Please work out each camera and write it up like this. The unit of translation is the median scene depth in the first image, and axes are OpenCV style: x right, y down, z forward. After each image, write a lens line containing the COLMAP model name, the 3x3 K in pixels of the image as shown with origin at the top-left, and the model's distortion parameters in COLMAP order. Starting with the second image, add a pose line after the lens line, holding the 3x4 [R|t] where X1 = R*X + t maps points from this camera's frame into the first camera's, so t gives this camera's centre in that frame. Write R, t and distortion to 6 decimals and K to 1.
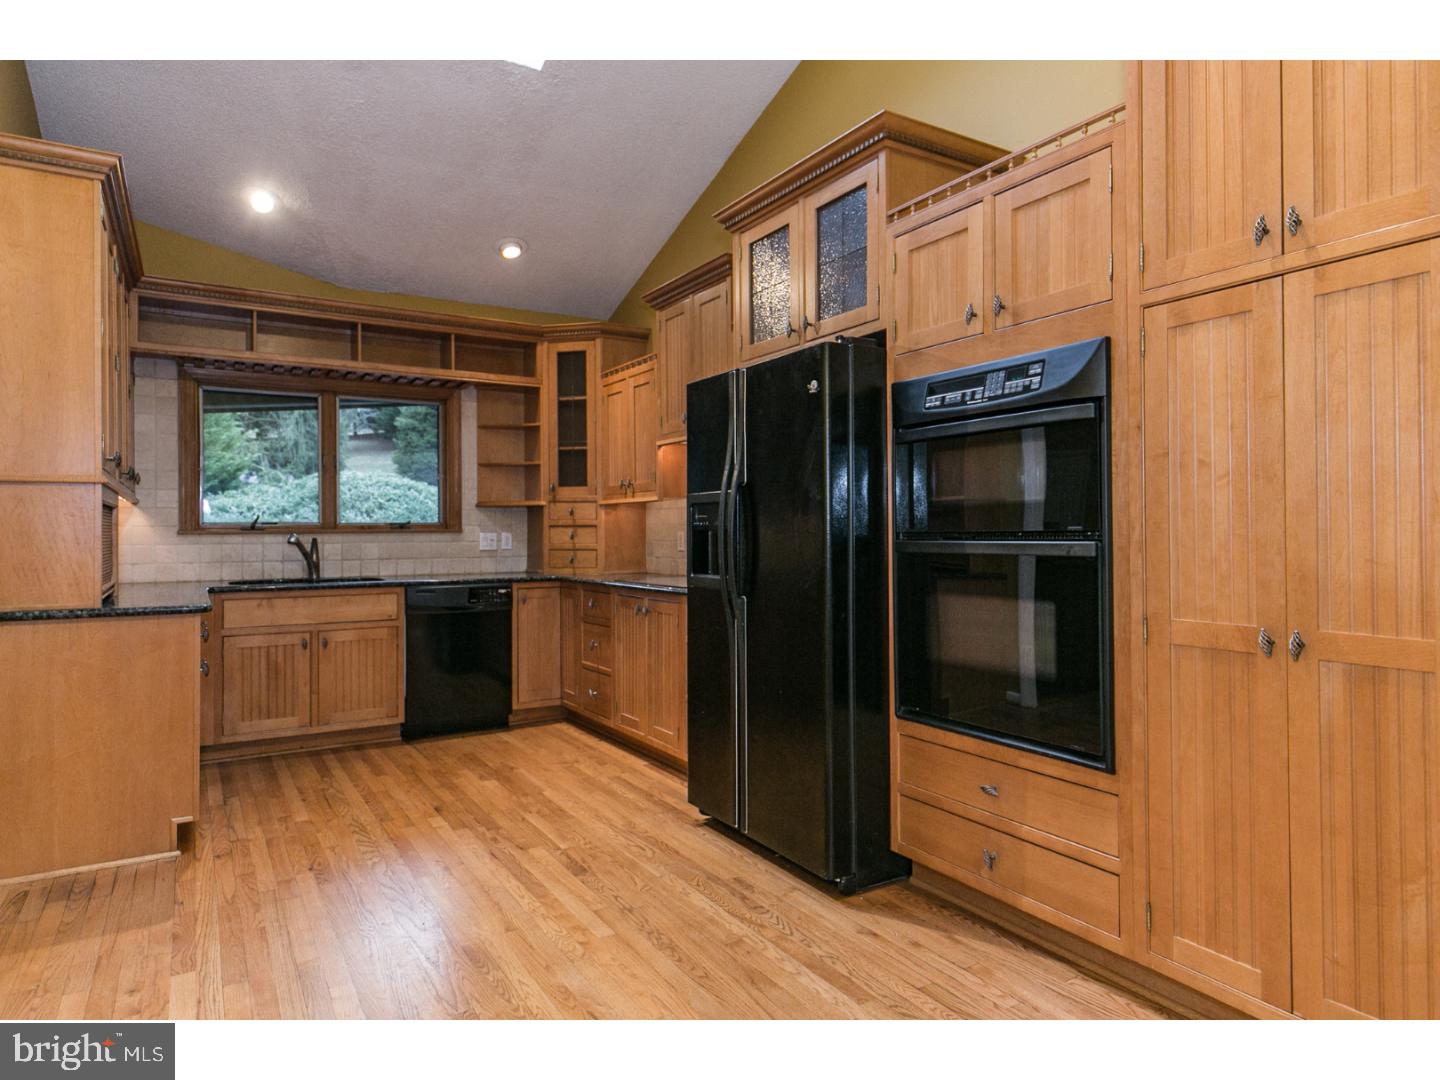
lens RADIAL K [[864.2, 0, 727.0], [0, 864.2, 542.1], [0, 0, 1]] dist [0.006219, 0.001339]
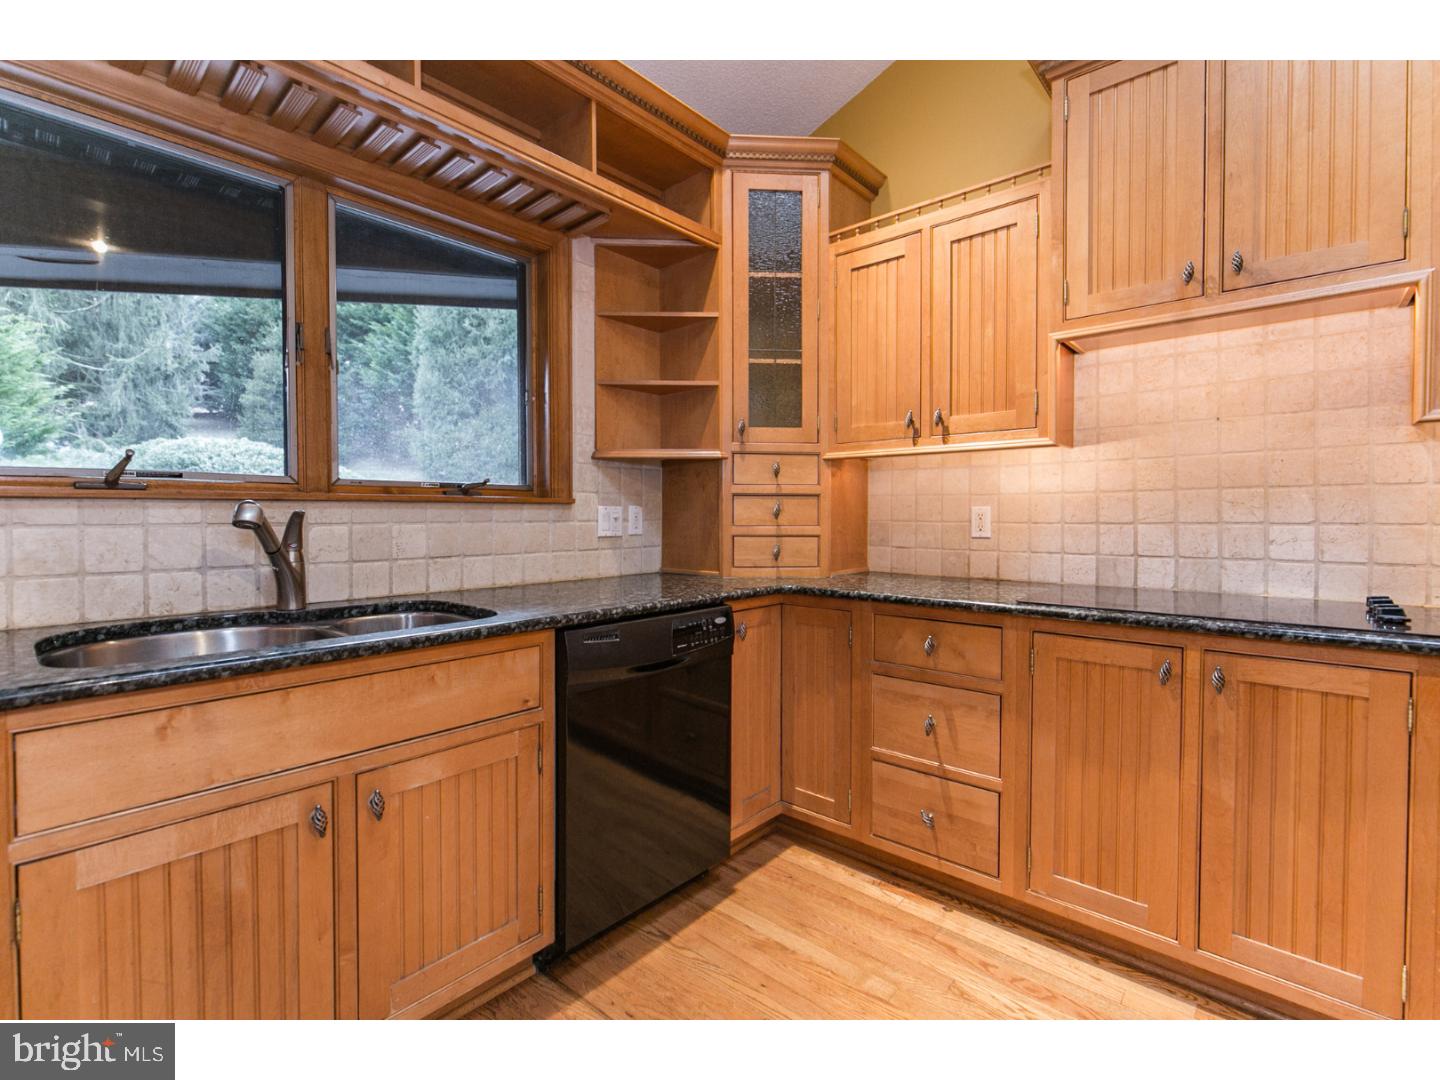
lens RADIAL K [[654.6, 0, 720.4], [0, 654.6, 536.2], [0, 0, 1]] dist [0.000102, -0.000359]
pose [[0.958840, -0.002235, 0.283939, -0.340316], [-0.004258, 0.999743, 0.022249, -0.000810], [-0.283916, -0.022543, 0.958584, 0.590967]]
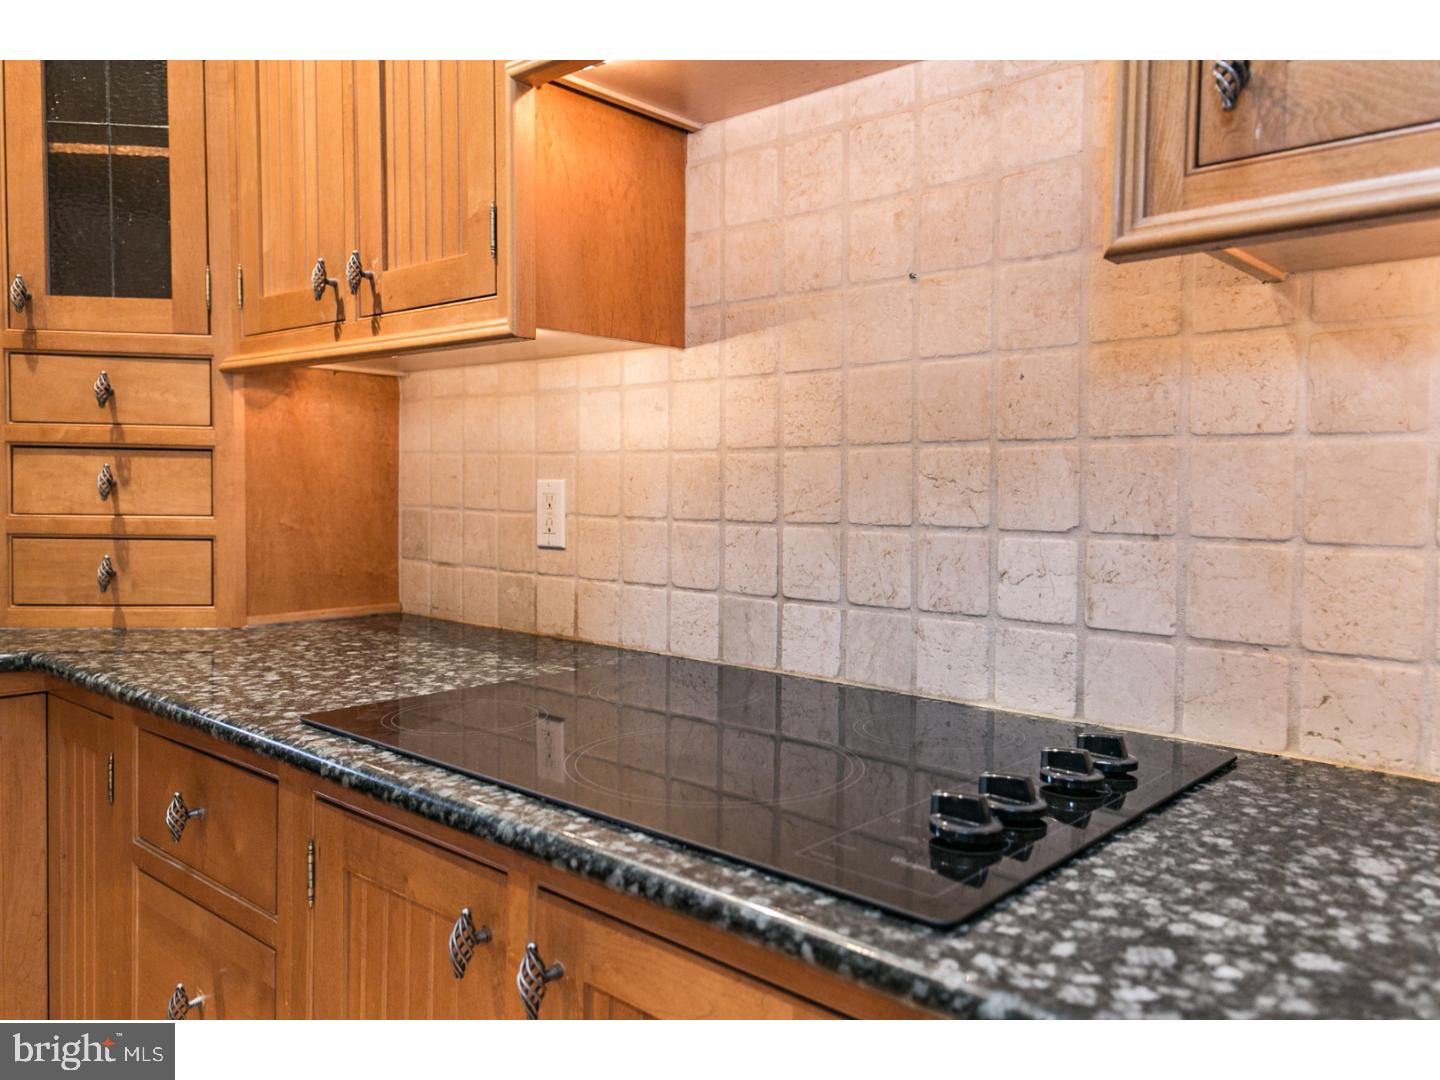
lens RADIAL K [[1068.2, 0, 719.9], [0, 1068.2, 534.1], [0, 0, 1]] dist [0.044830, -0.006392]
pose [[0.961577, 0.008565, 0.274400, -0.090595], [-0.018592, 0.999250, 0.033961, -0.006926], [-0.273903, -0.037758, 0.961016, 0.632520]]
